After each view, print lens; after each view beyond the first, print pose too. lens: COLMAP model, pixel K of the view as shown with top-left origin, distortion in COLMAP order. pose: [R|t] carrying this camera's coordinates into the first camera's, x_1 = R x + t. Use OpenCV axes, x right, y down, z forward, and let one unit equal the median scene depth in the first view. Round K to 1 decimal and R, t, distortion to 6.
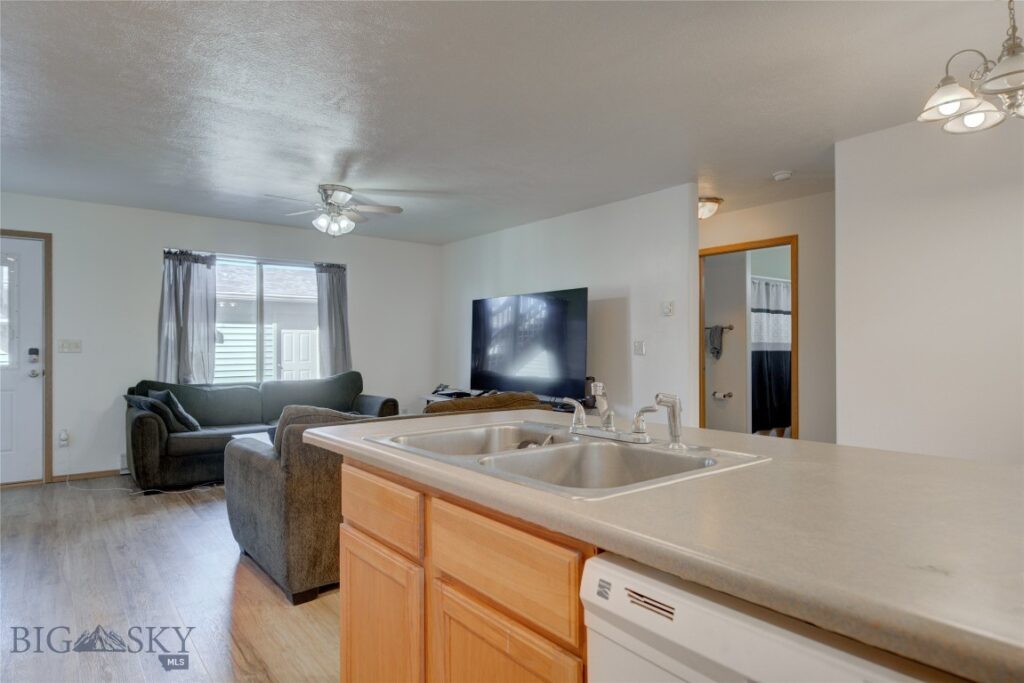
lens RADIAL K [[585.6, 0, 517.5], [0, 585.6, 341.5], [0, 0, 1]] dist [-0.003593, -0.011440]
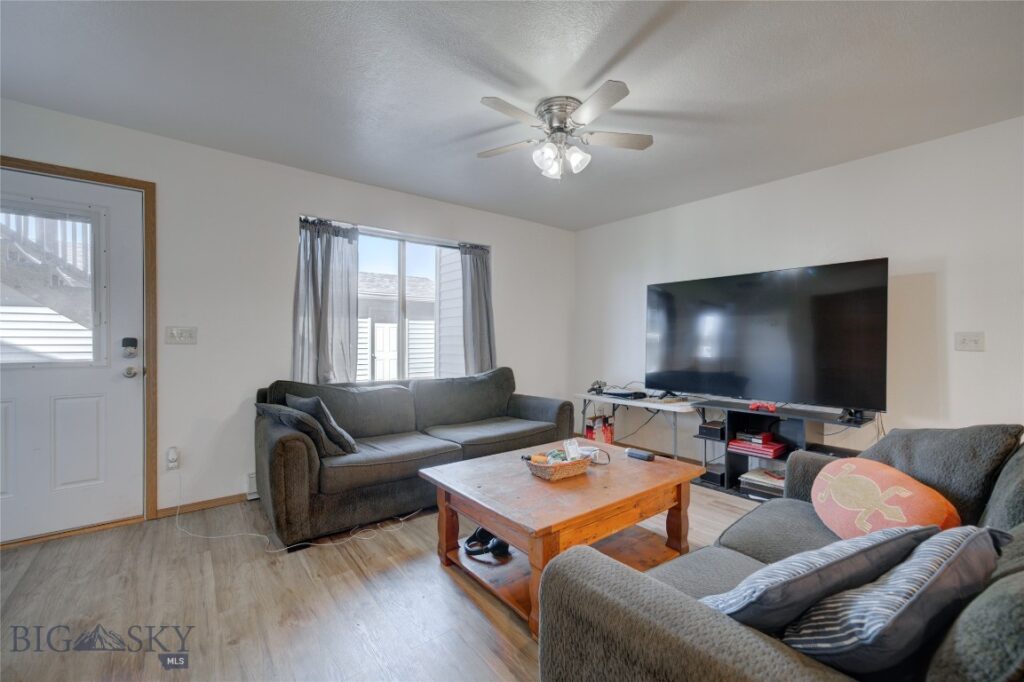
lens RADIAL K [[421.4, 0, 508.1], [0, 421.4, 342.4], [0, 0, 1]] dist [-0.000766, 0.001186]
pose [[0.999874, 0.007199, -0.014128, -0.345858], [-0.006986, 0.999862, 0.015078, 0.005917], [0.014234, -0.014978, 0.999787, 0.471372]]
